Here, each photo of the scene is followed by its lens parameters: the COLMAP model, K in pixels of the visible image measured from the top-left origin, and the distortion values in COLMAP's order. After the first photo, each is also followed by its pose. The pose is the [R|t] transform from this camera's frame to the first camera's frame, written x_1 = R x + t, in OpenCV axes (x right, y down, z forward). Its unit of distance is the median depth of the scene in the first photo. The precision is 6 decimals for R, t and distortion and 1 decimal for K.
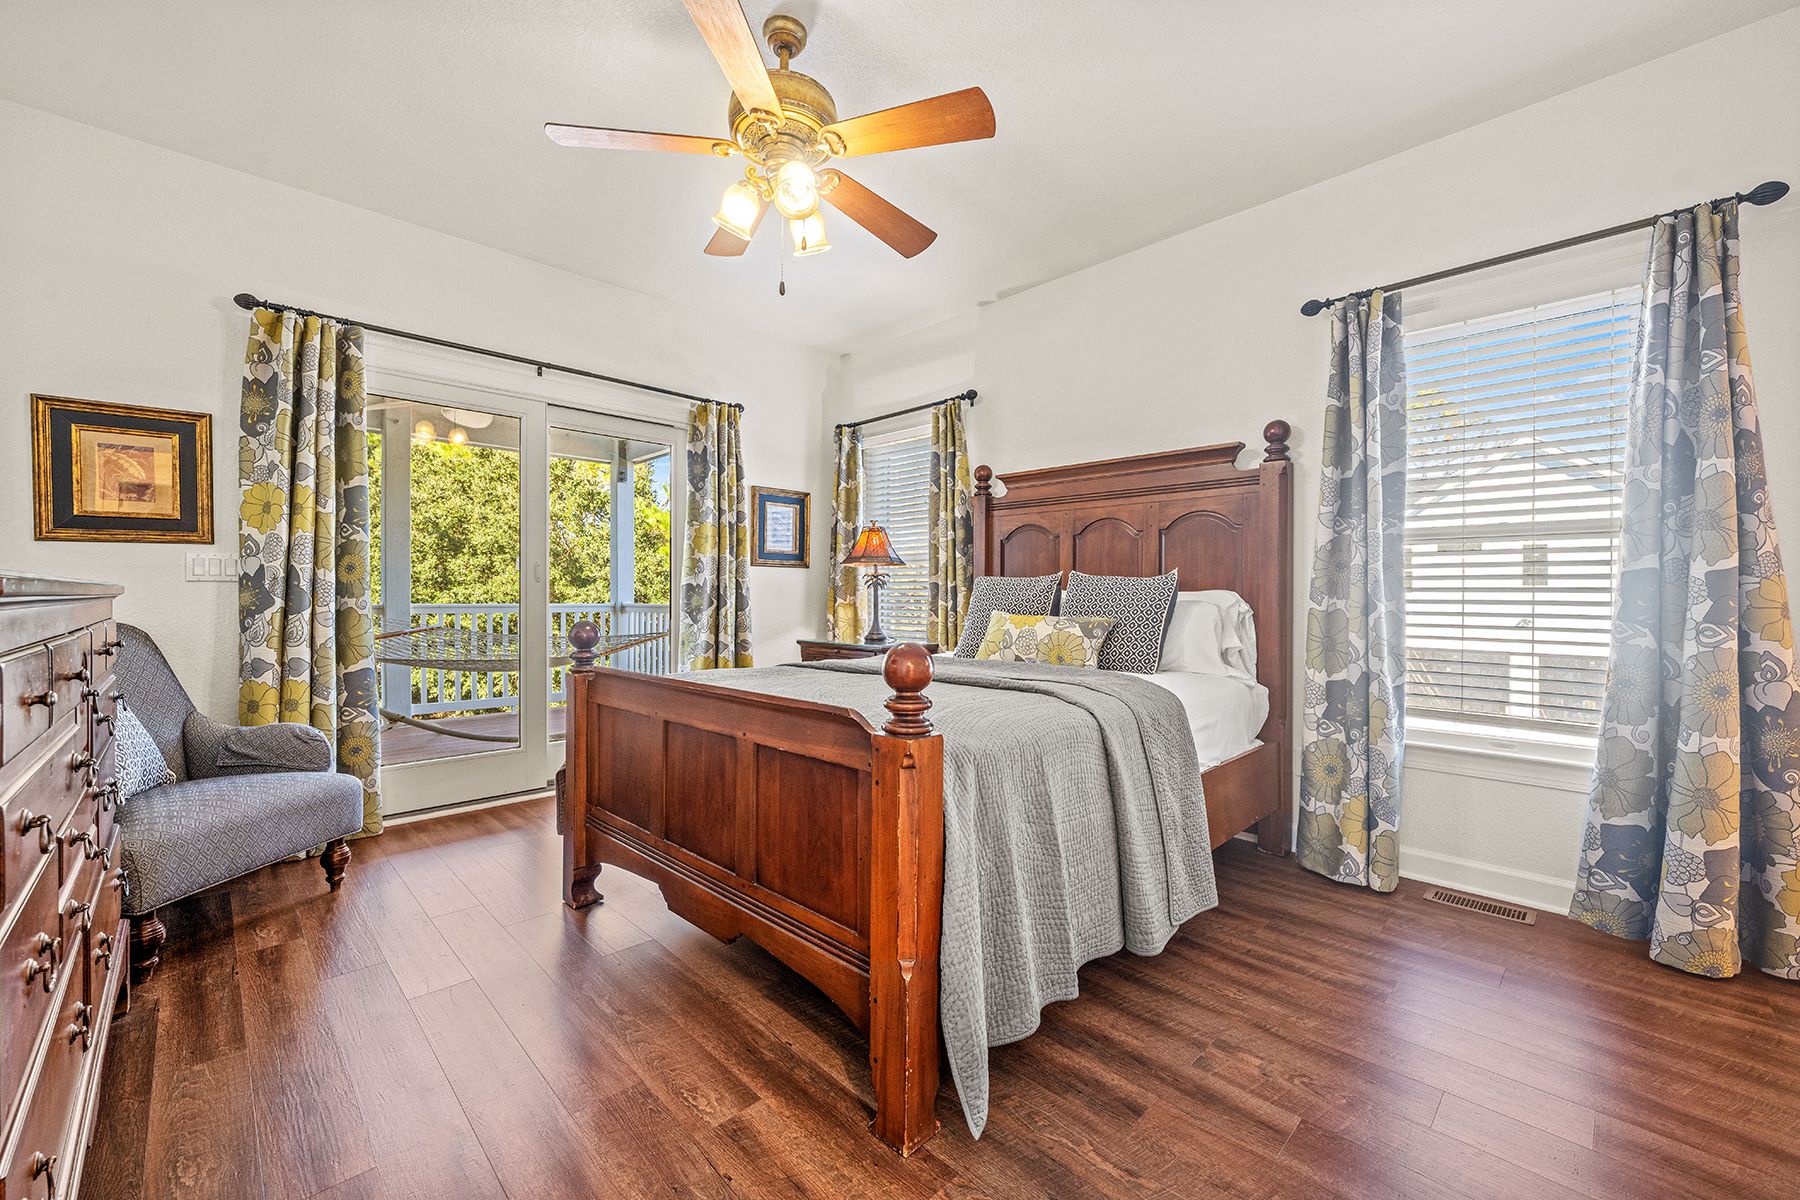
lens RADIAL K [[722.7, 0, 904.8], [0, 722.7, 602.1], [0, 0, 1]] dist [-0.001489, 0.000930]
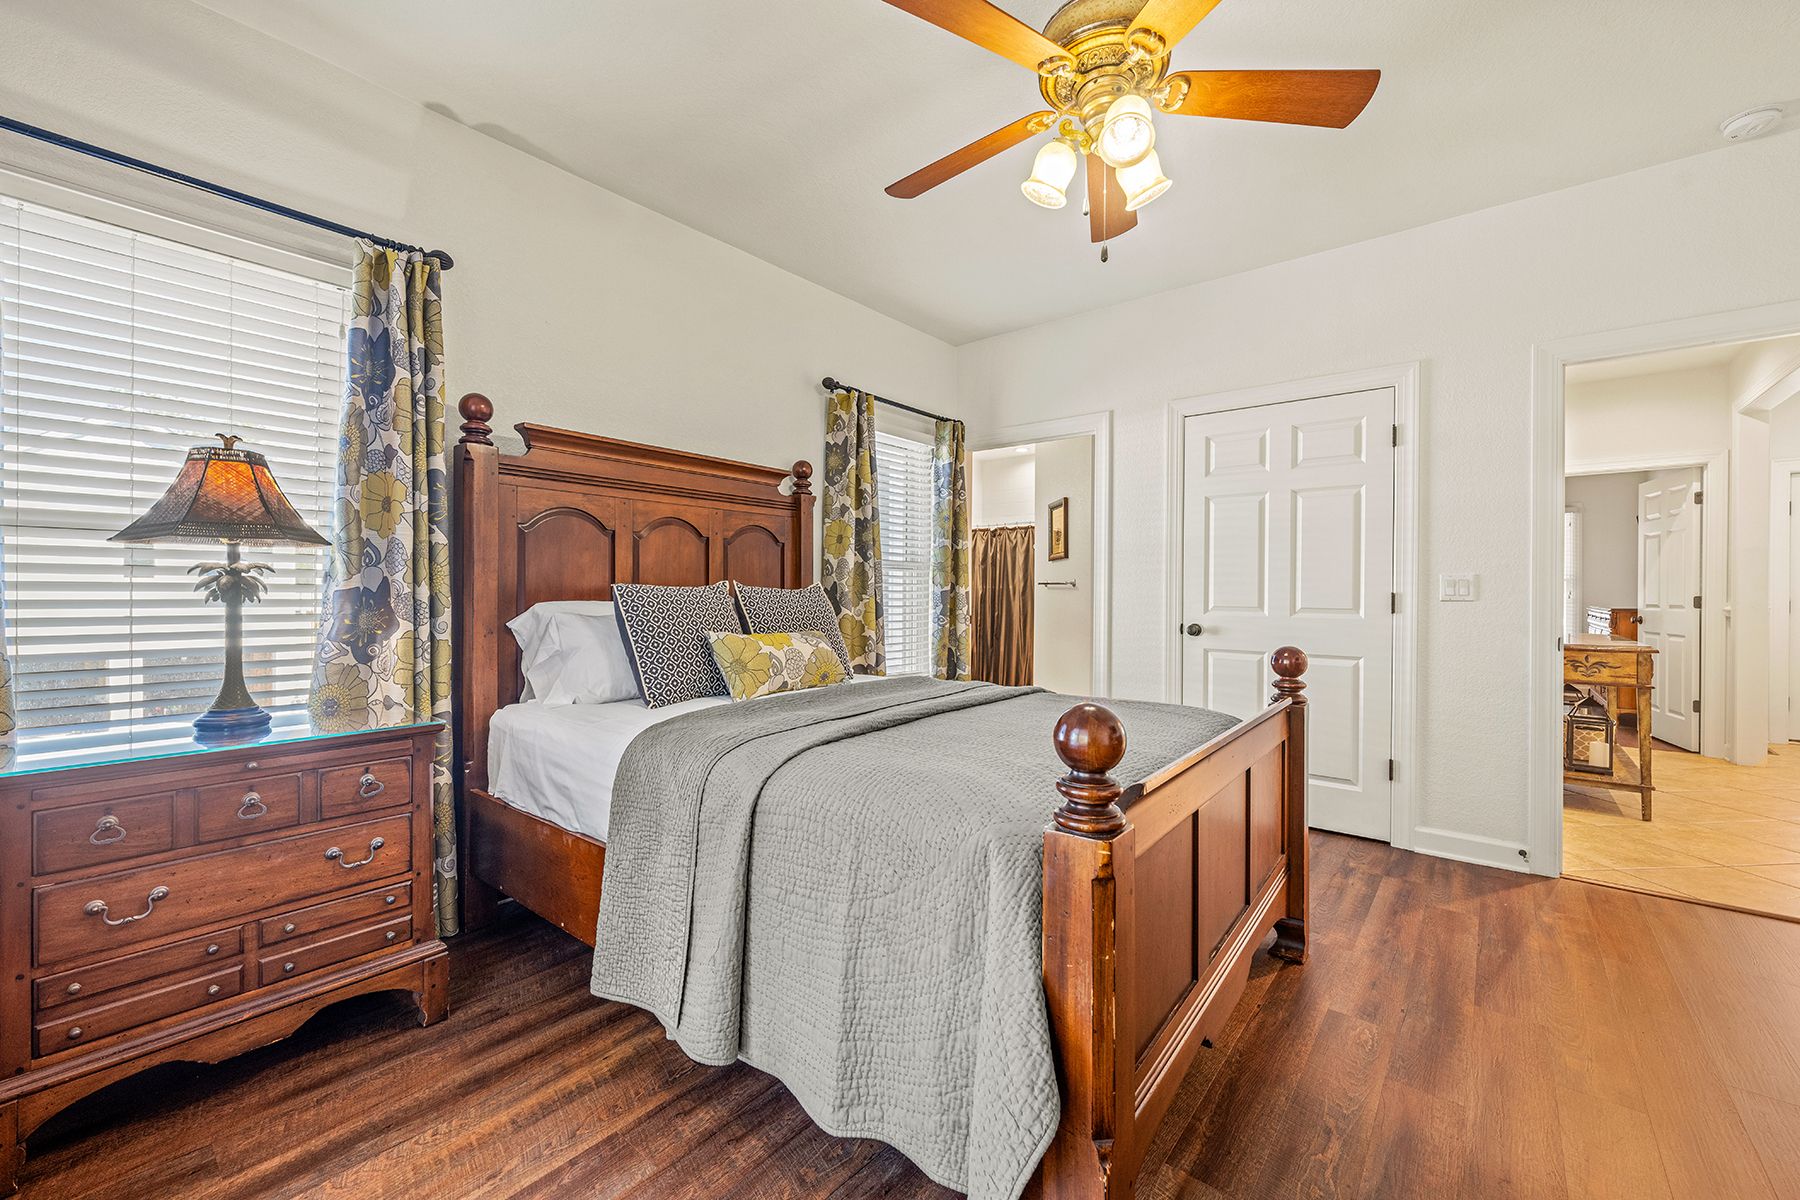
lens RADIAL K [[722.7, 0, 894.8], [0, 722.7, 590.9], [0, 0, 1]] dist [-0.001489, 0.000930]
pose [[-0.115692, -0.003139, 0.993280, -0.503005], [0.002462, 0.999991, 0.003447, -0.026050], [-0.993282, 0.002845, -0.115683, 0.692407]]
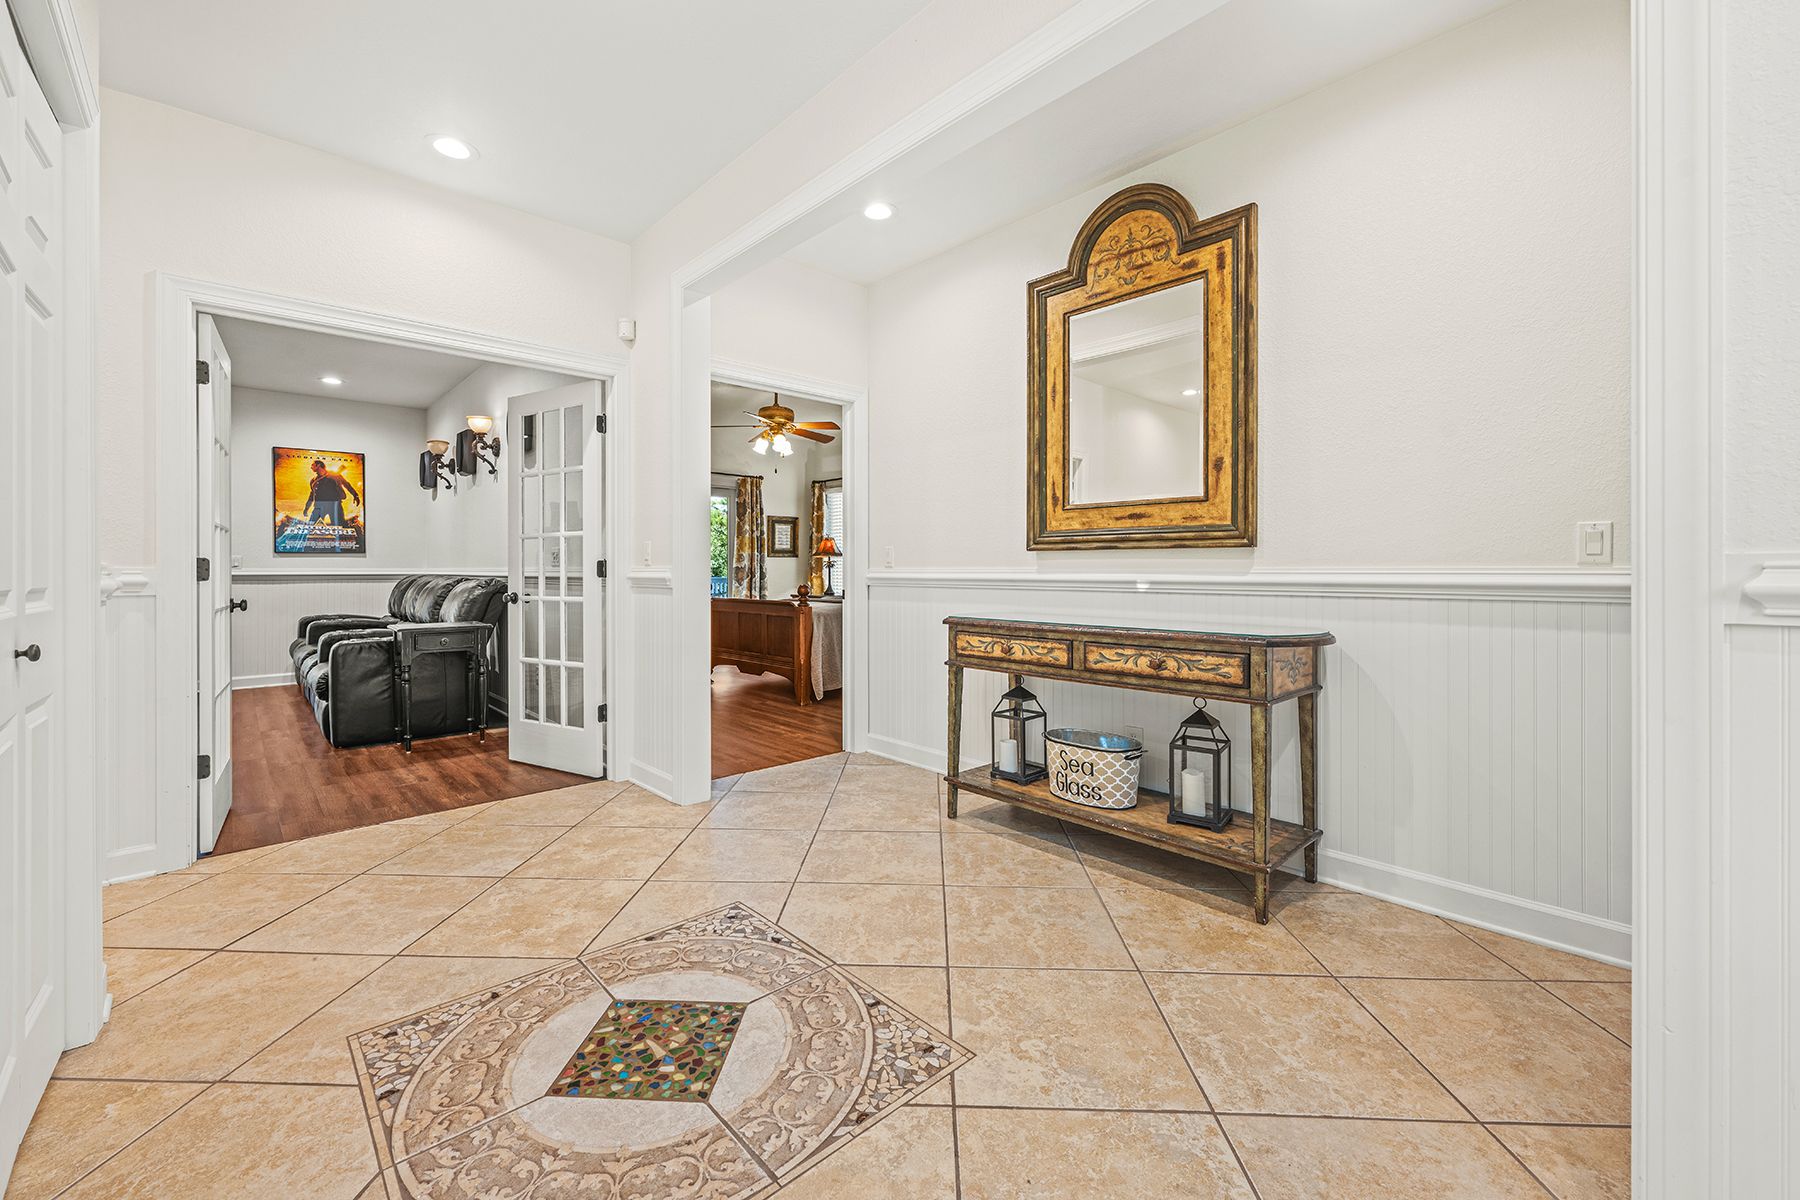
lens RADIAL K [[722.7, 0, 896.6], [0, 722.7, 581.1], [0, 0, 1]] dist [-0.001489, 0.000930]
pose [[0.999189, -0.004185, -0.040051, 0.232317], [0.004379, 0.999979, 0.004750, 0.008277], [0.040030, -0.004921, 0.999186, -1.019554]]
